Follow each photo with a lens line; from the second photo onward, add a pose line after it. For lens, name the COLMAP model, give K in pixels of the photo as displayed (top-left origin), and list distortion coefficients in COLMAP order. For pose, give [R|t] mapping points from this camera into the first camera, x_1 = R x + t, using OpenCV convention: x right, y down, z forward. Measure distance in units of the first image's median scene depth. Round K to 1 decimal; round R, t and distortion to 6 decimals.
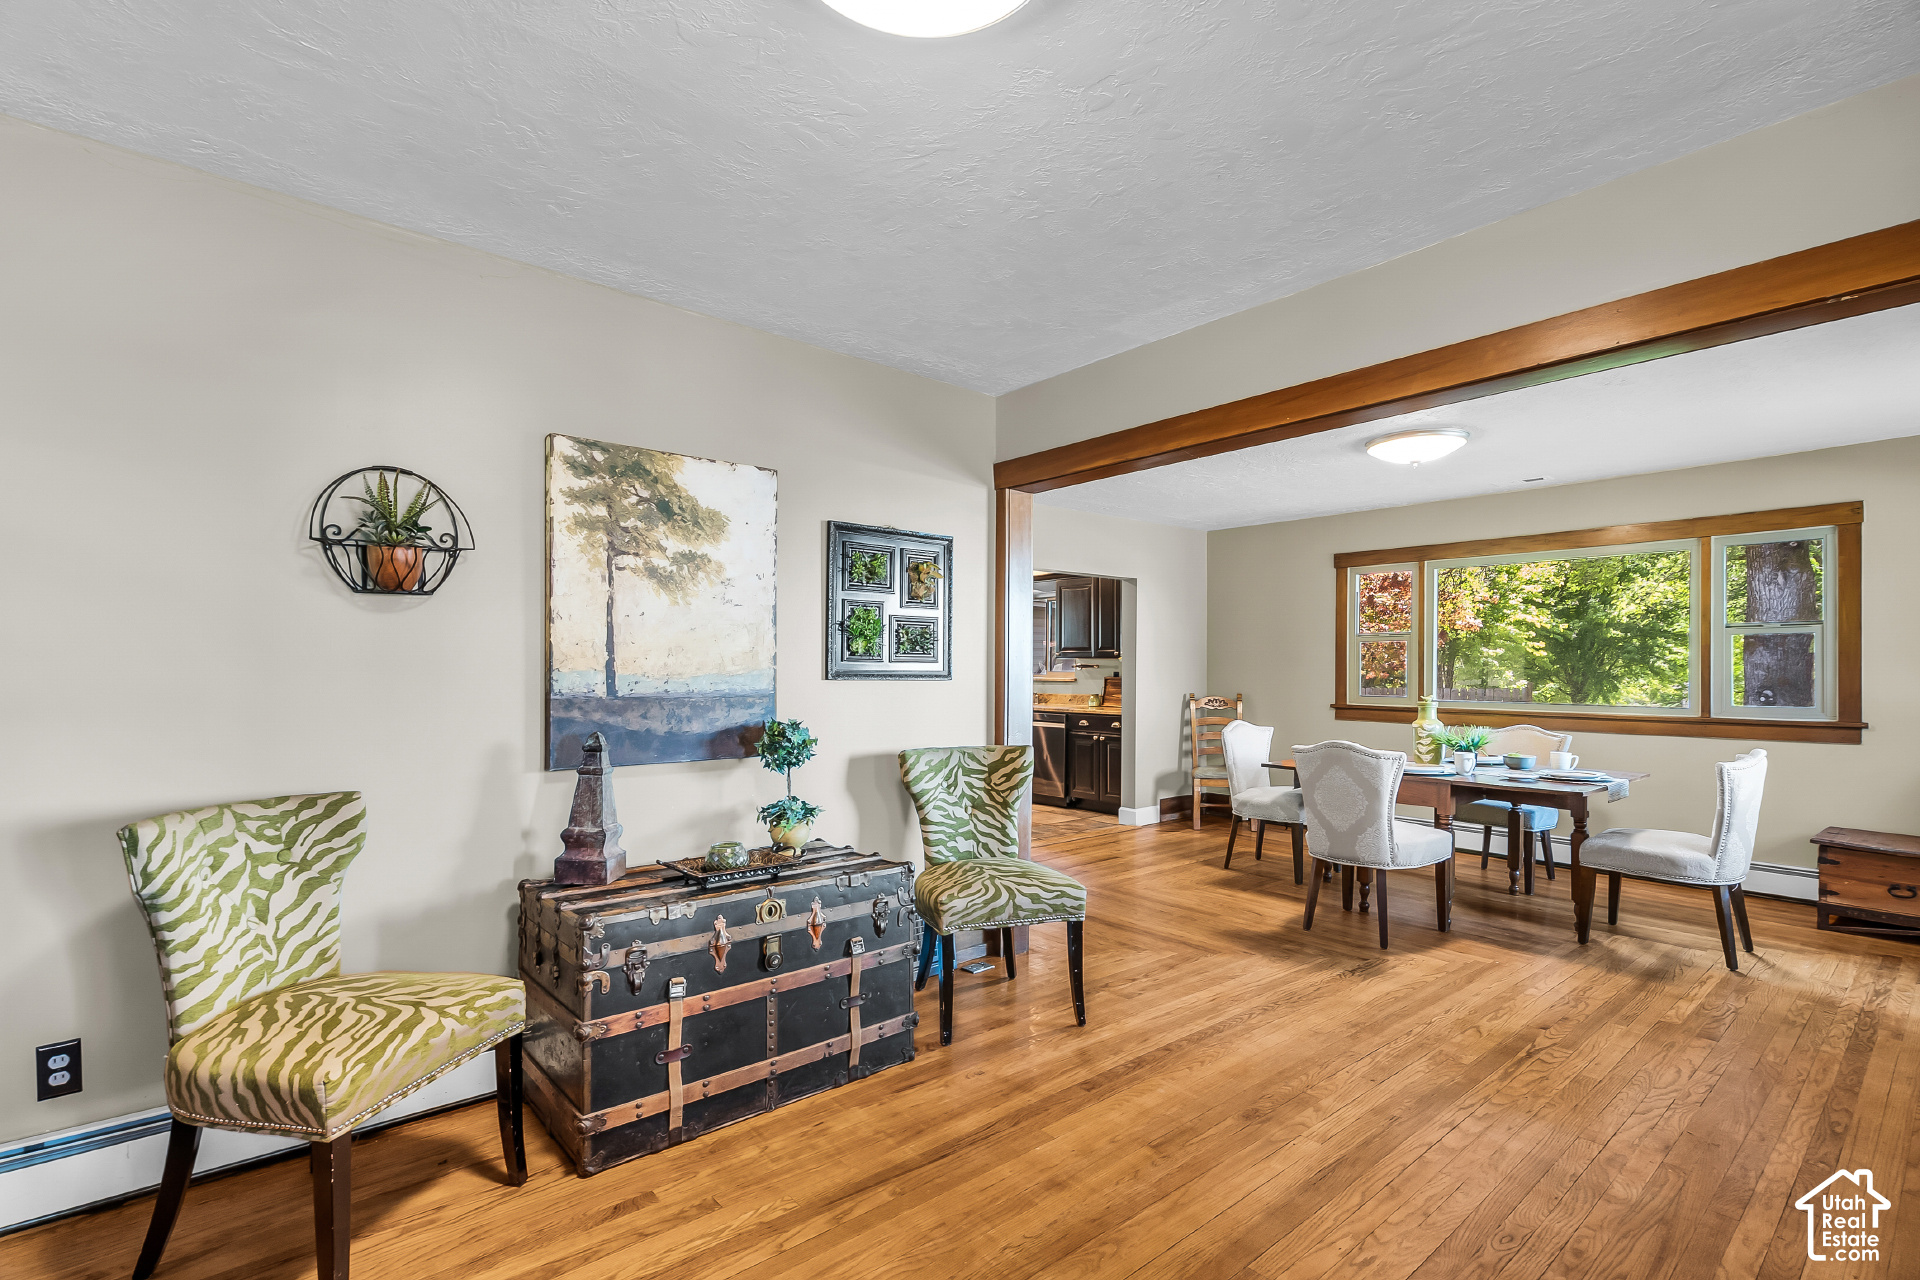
lens RADIAL K [[874.7, 0, 958.7], [0, 874.7, 639.3], [0, 0, 1]] dist [0.001344, -0.000407]
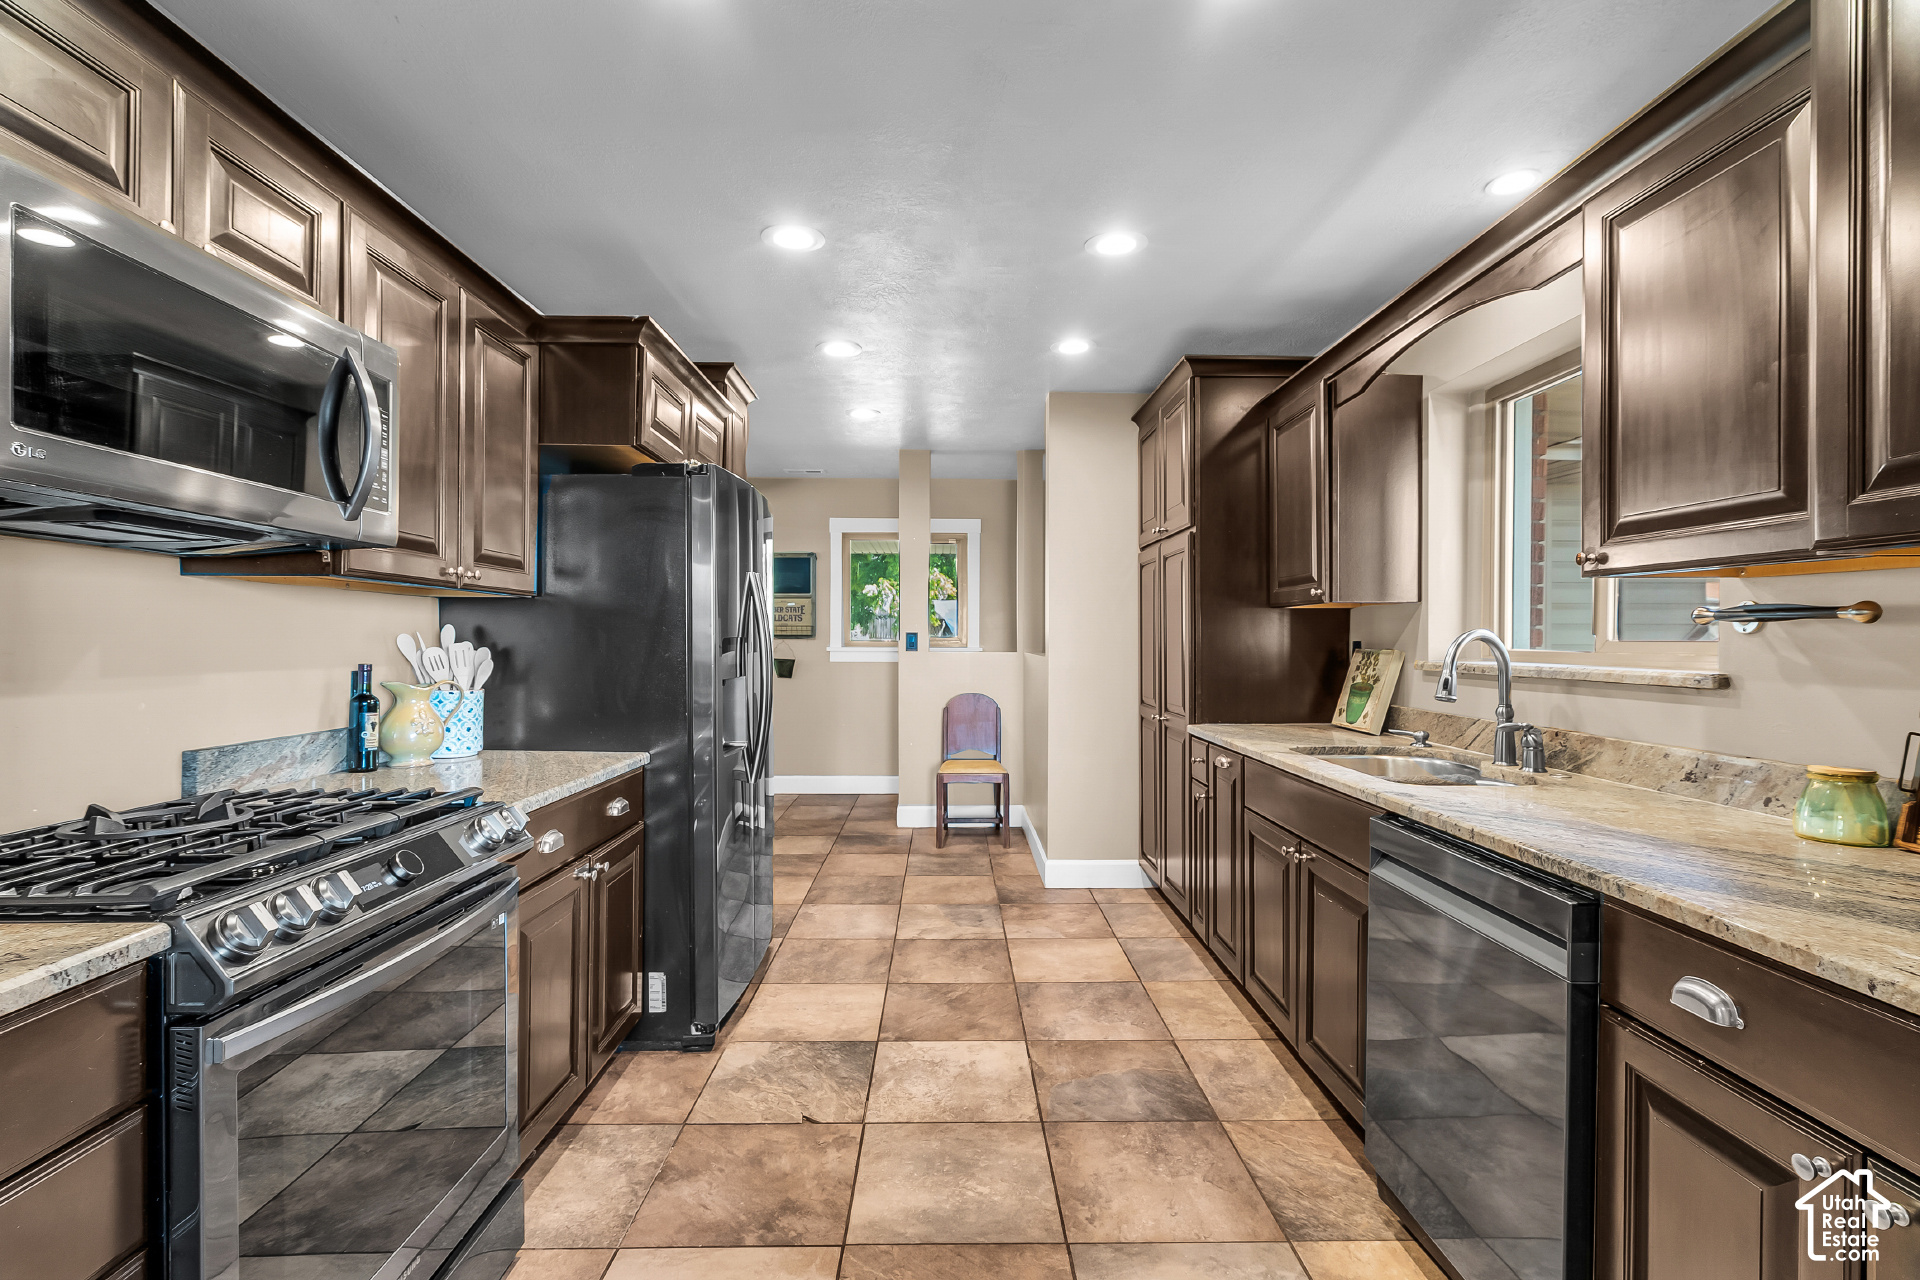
lens RADIAL K [[874.7, 0, 958.7], [0, 874.7, 639.3], [0, 0, 1]] dist [0.001344, -0.000407]
pose [[0.780106, 0.003855, -0.625636, 0.249469], [0.017517, 0.999454, 0.028001, 0.055515], [0.625403, -0.032803, 0.779612, 1.481528]]
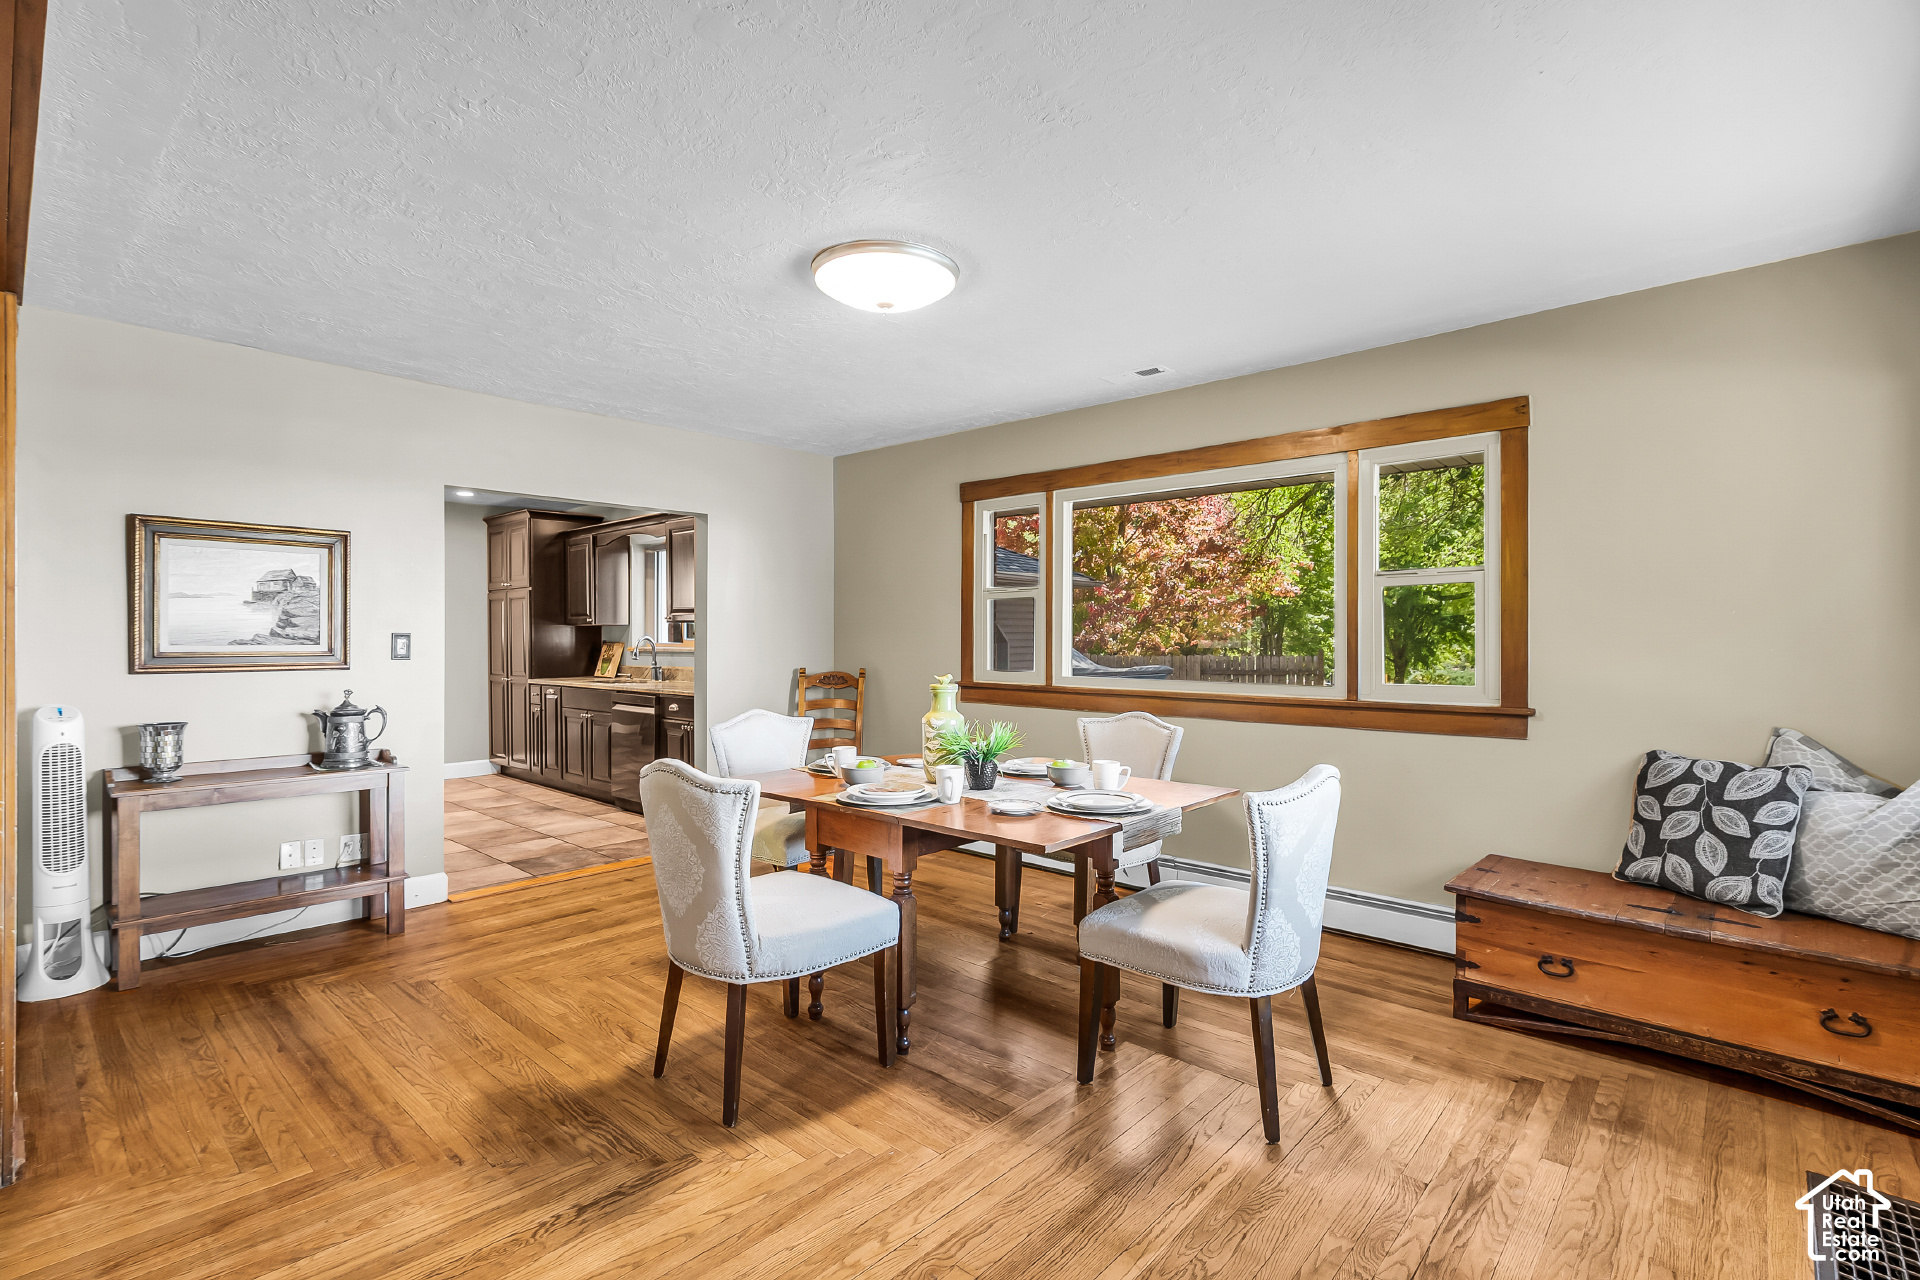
lens RADIAL K [[890.4, 0, 954.0], [0, 890.4, 608.9], [0, 0, 1]] dist [-0.003533, 0.000007]
pose [[0.990663, 0.001617, 0.136320, 0.506176], [-0.001926, 0.999996, 0.002135, 0.015286], [-0.136316, -0.002378, 0.990662, 0.375455]]
